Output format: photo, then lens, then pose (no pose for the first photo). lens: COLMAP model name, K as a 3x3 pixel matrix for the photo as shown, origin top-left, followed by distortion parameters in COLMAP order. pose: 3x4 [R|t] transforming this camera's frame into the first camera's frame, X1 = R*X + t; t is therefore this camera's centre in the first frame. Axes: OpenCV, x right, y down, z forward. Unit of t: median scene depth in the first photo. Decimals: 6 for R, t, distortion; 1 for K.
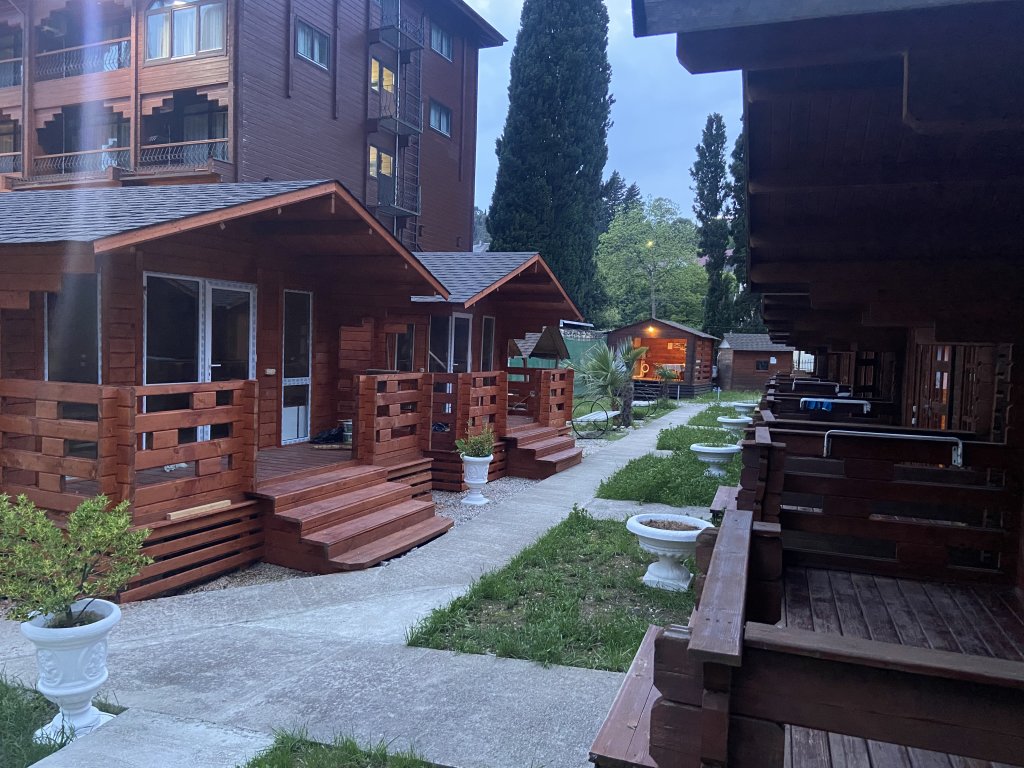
lens RADIAL K [[770.3, 0, 512.0], [0, 770.3, 384.0], [0, 0, 1]] dist [0.112301, -0.150037]
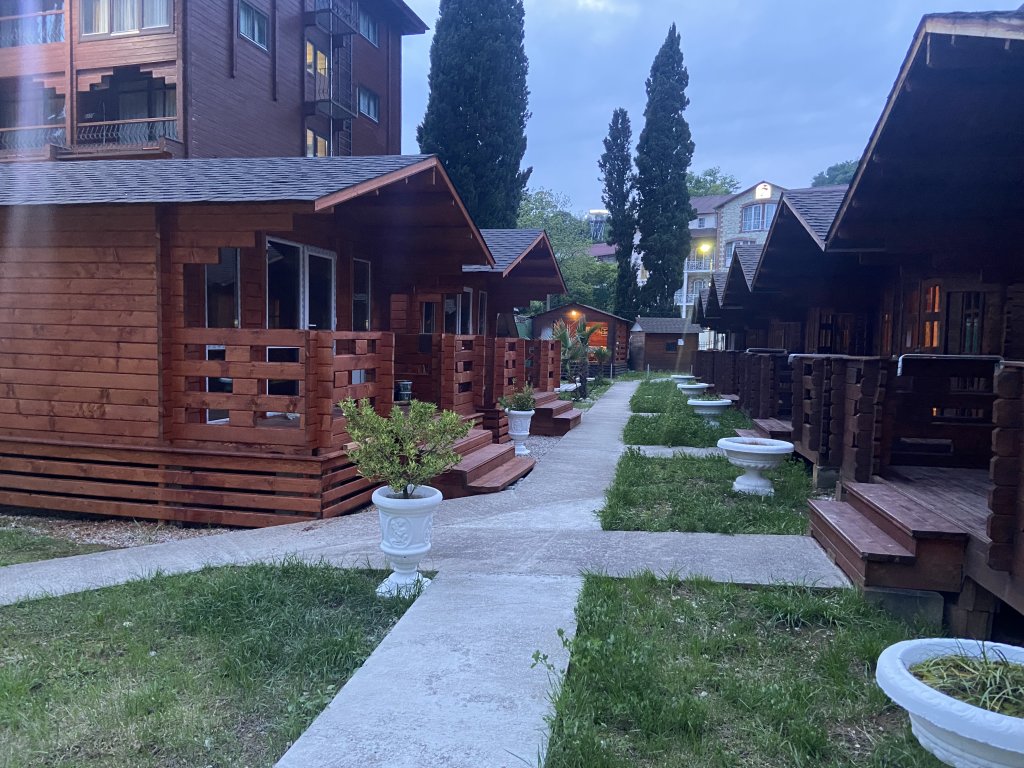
lens RADIAL K [[770.3, 0, 512.0], [0, 770.3, 384.0], [0, 0, 1]] dist [0.112301, -0.150037]
pose [[0.989256, -0.021901, 0.144542, -0.078917], [0.020335, 0.999718, 0.012303, 0.015043], [-0.144771, -0.009231, 0.989422, -0.033532]]
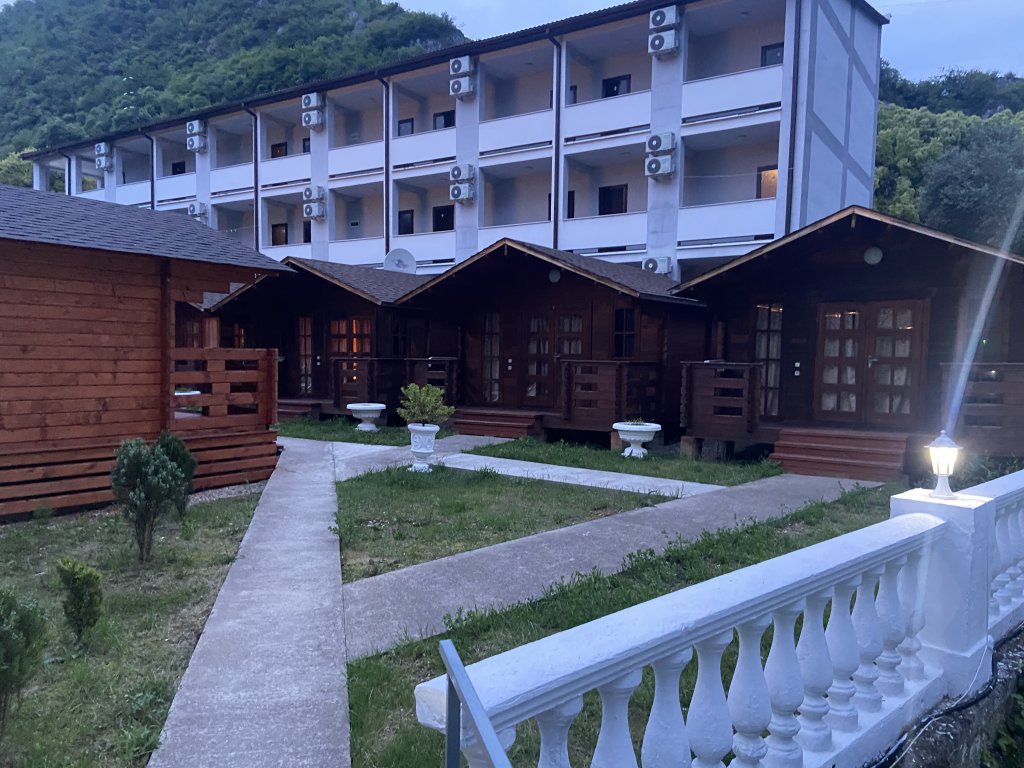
lens RADIAL K [[771.0, 0, 519.5], [0, 771.0, 400.1], [0, 0, 1]] dist [0.109526, -0.143099]
pose [[0.231763, -0.093806, 0.968239, -0.431231], [0.036751, 0.995473, 0.087648, -0.003284], [-0.972078, 0.015270, 0.234162, 0.004860]]
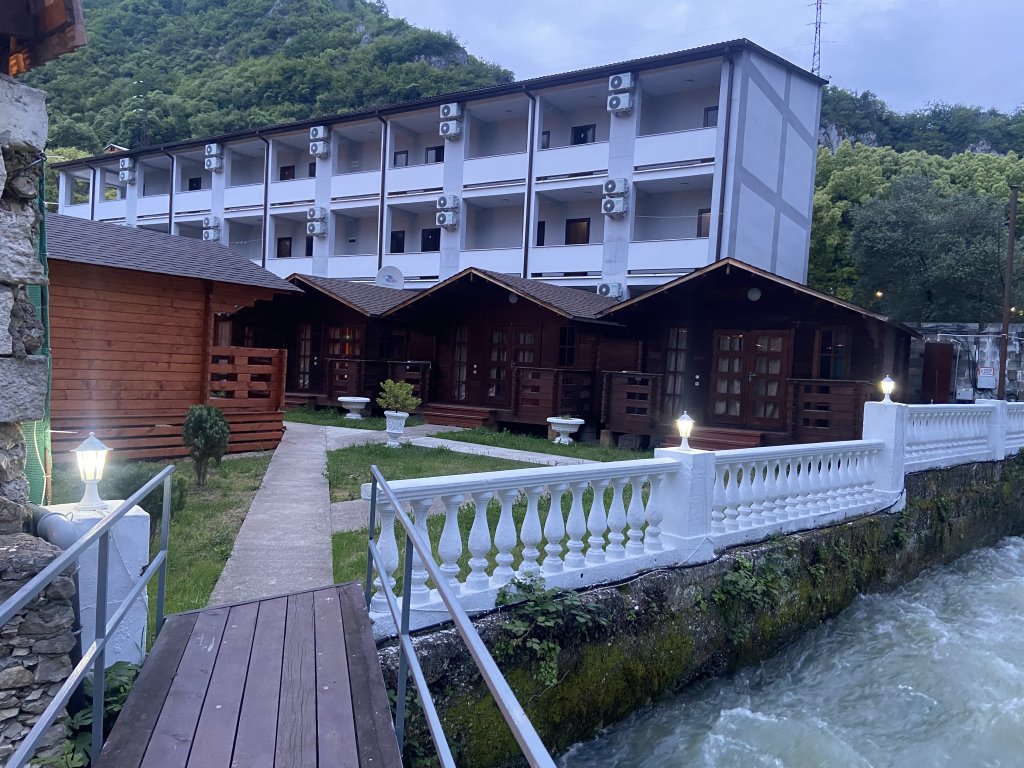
lens RADIAL K [[770.3, 0, 512.0], [0, 770.3, 384.0], [0, 0, 1]] dist [0.112301, -0.150037]
pose [[0.233199, -0.053730, 0.970943, -0.534756], [0.000916, 0.998484, 0.055034, -0.004387], [-0.972429, -0.011944, 0.232895, -0.045793]]
